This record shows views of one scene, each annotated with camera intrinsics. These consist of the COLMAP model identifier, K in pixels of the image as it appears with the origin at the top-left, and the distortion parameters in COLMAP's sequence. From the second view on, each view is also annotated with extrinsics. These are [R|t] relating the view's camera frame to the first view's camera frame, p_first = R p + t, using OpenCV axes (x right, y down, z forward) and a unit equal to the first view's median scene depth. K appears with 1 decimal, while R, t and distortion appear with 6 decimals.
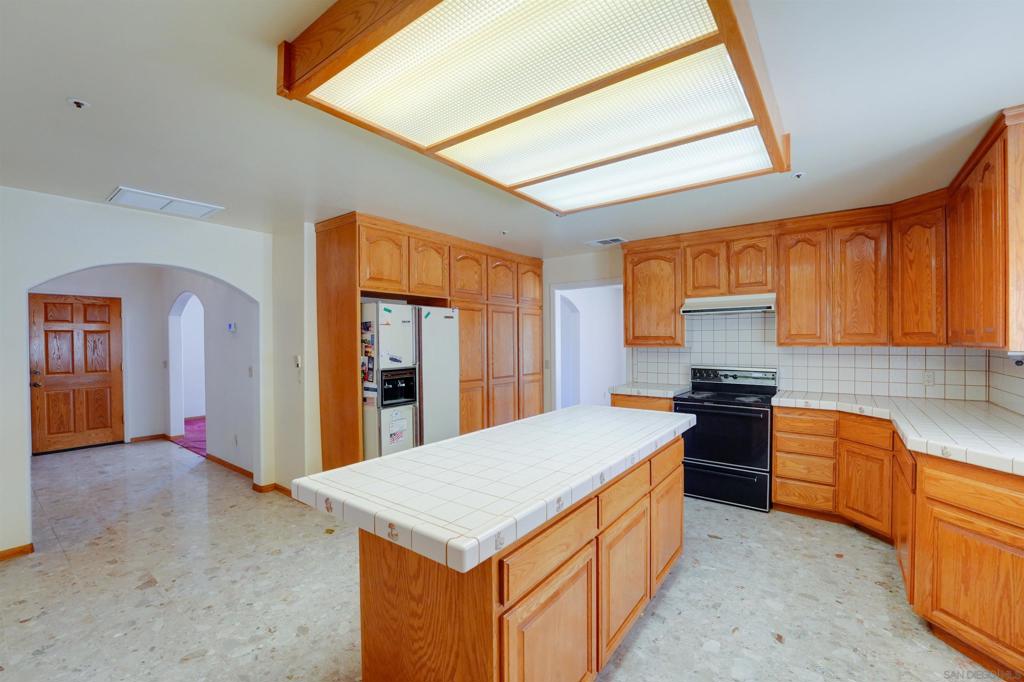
lens RADIAL K [[436.7, 0, 512.0], [0, 436.7, 341.0], [0, 0, 1]] dist [-0.001603, -0.000184]
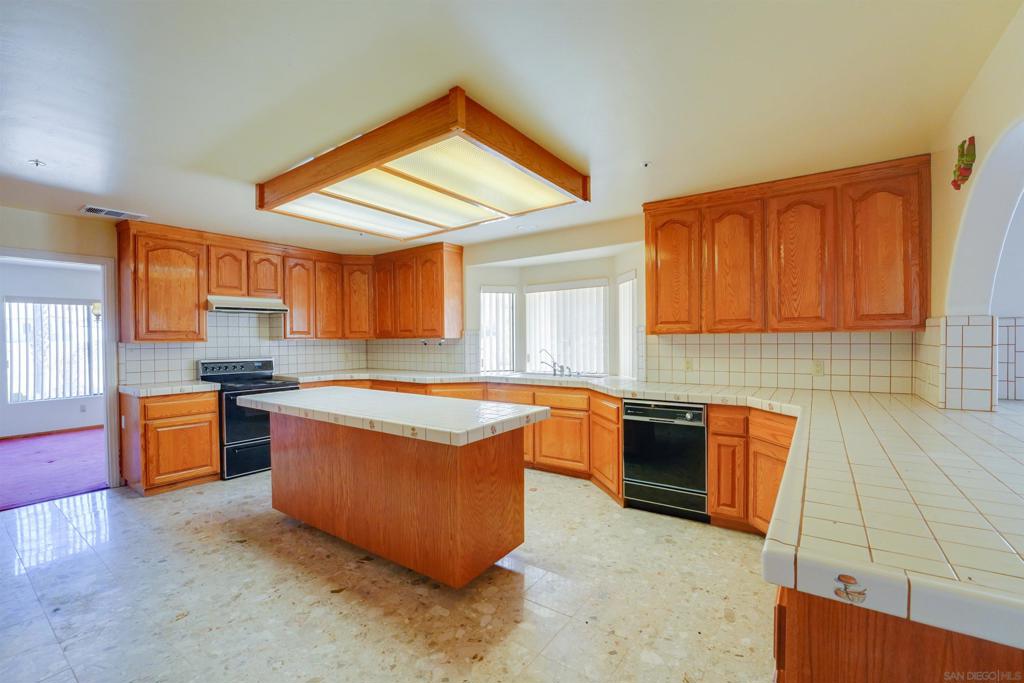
lens RADIAL K [[436.7, 0, 512.0], [0, 436.7, 341.5], [0, 0, 1]] dist [-0.001603, -0.000184]
pose [[-0.023488, 0.000427, 0.999724, -0.678309], [0.014958, 0.999888, -0.000076, 0.024861], [-0.999612, 0.014952, -0.023491, 0.316908]]
